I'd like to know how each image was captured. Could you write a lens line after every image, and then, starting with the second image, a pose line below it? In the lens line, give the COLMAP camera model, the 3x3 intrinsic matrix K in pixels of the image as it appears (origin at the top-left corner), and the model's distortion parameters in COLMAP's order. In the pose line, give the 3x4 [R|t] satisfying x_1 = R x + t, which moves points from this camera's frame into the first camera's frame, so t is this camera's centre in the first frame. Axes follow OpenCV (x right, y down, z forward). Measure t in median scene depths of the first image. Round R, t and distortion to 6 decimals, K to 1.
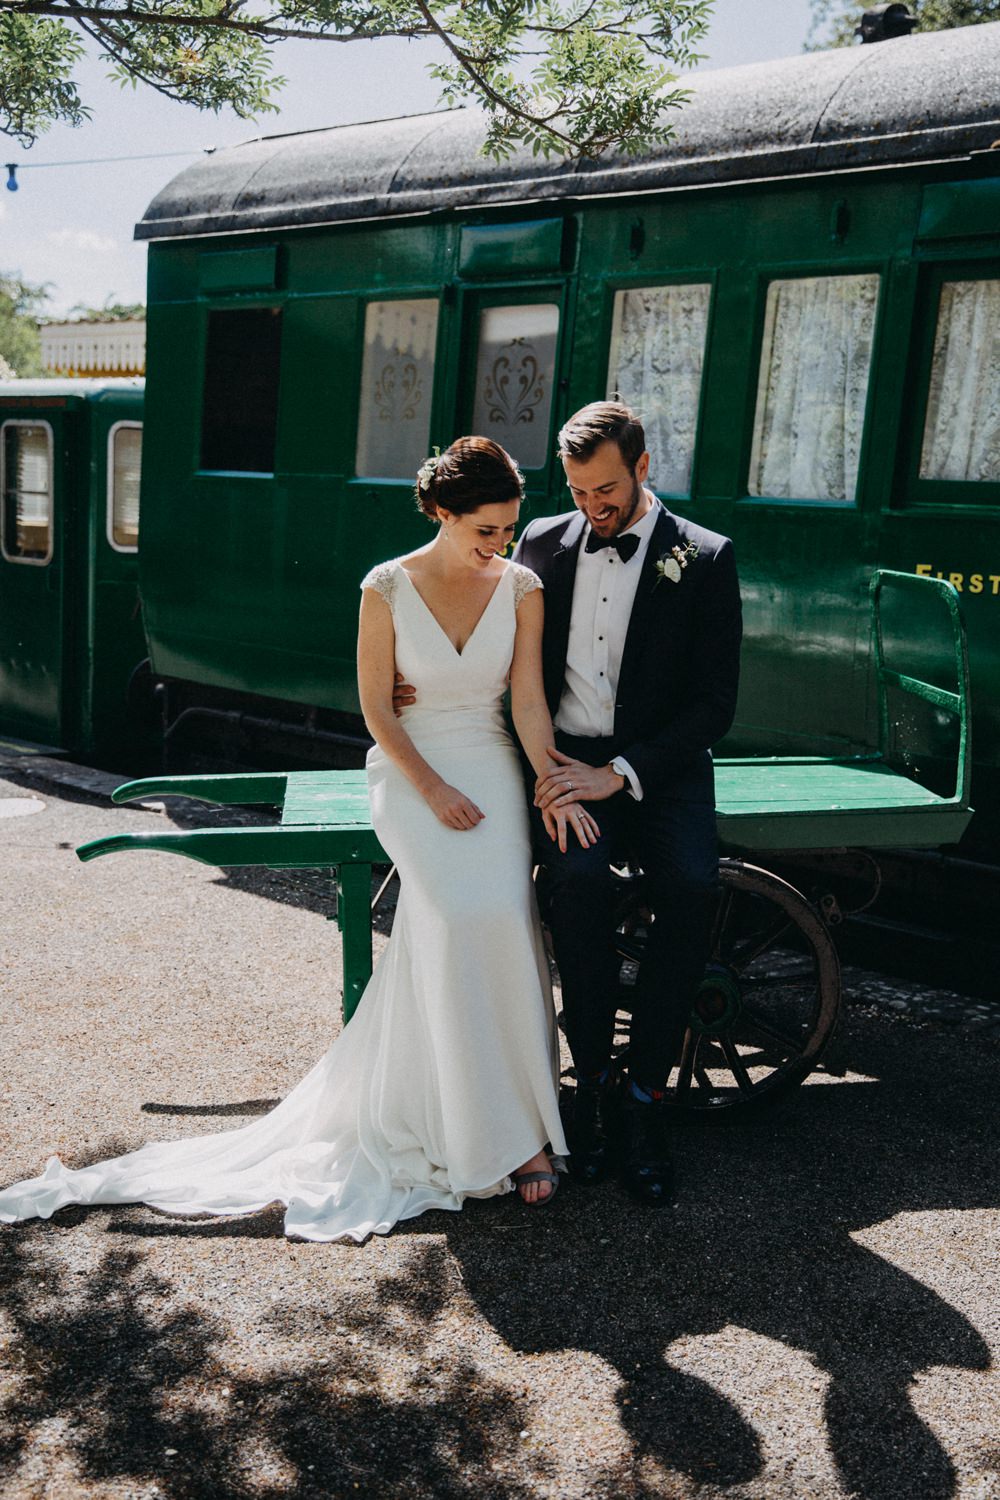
lens RADIAL K [[1429.5, 0, 507.5], [0, 1429.5, 748.1], [0, 0, 1]] dist [0.030359, 0.000000]
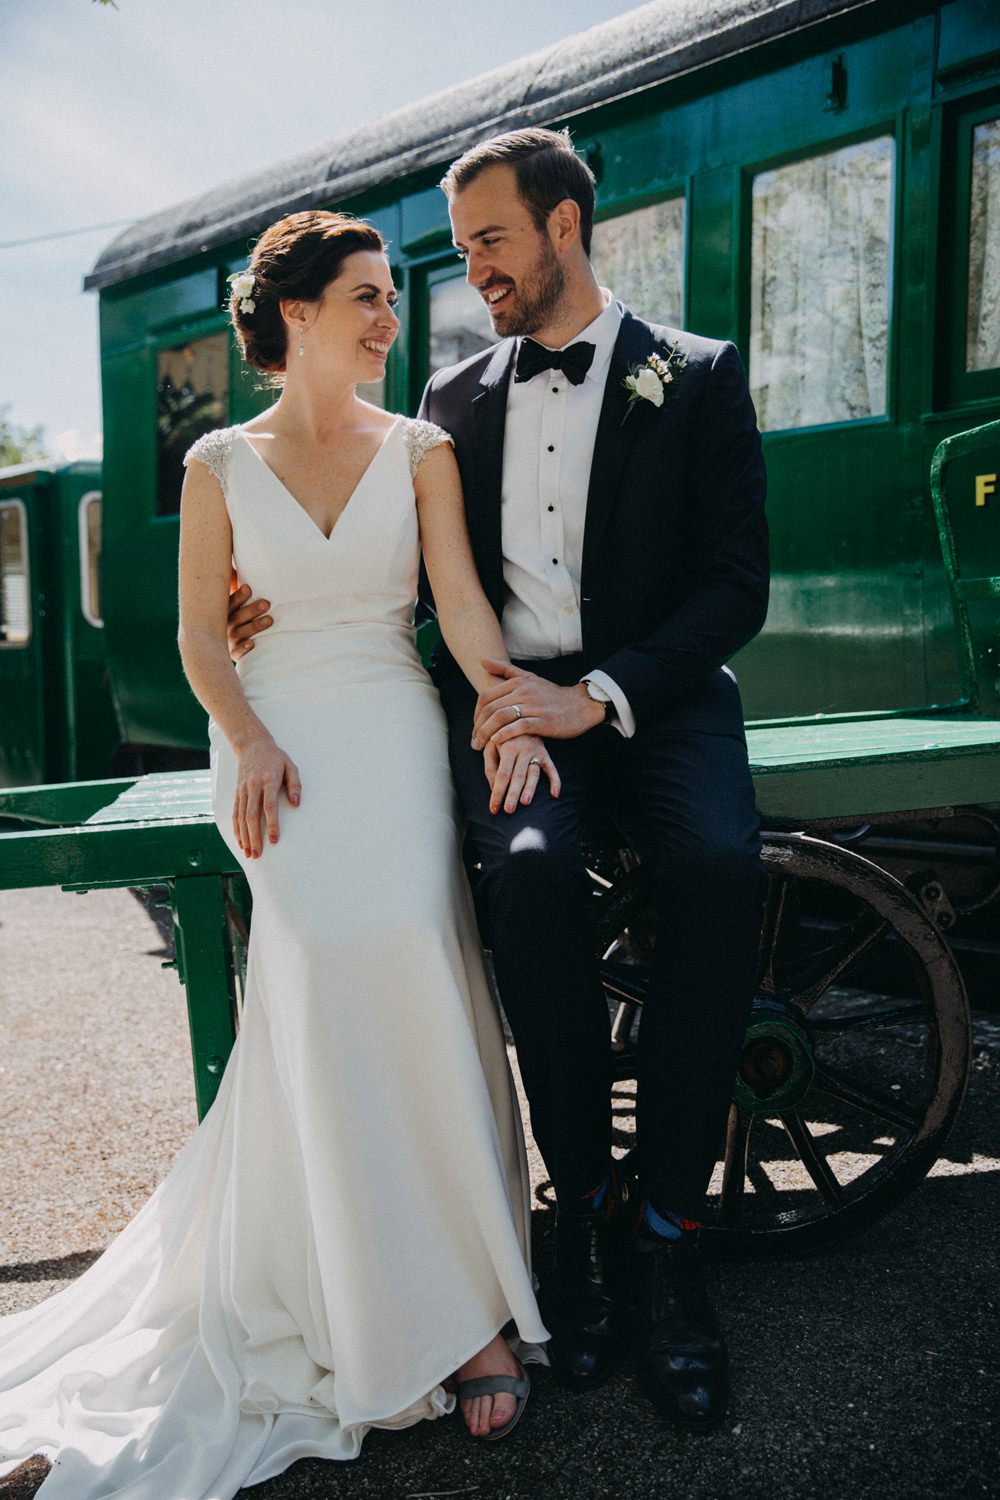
lens RADIAL K [[1221.4, 0, 493.7], [0, 1221.4, 750.5], [0, 0, 1]] dist [-0.006085, 0.026063]
pose [[0.996613, -0.069883, -0.043344, 0.055572], [0.065887, 0.993972, -0.087629, 0.080799], [0.049206, 0.084477, 0.995210, 0.446002]]
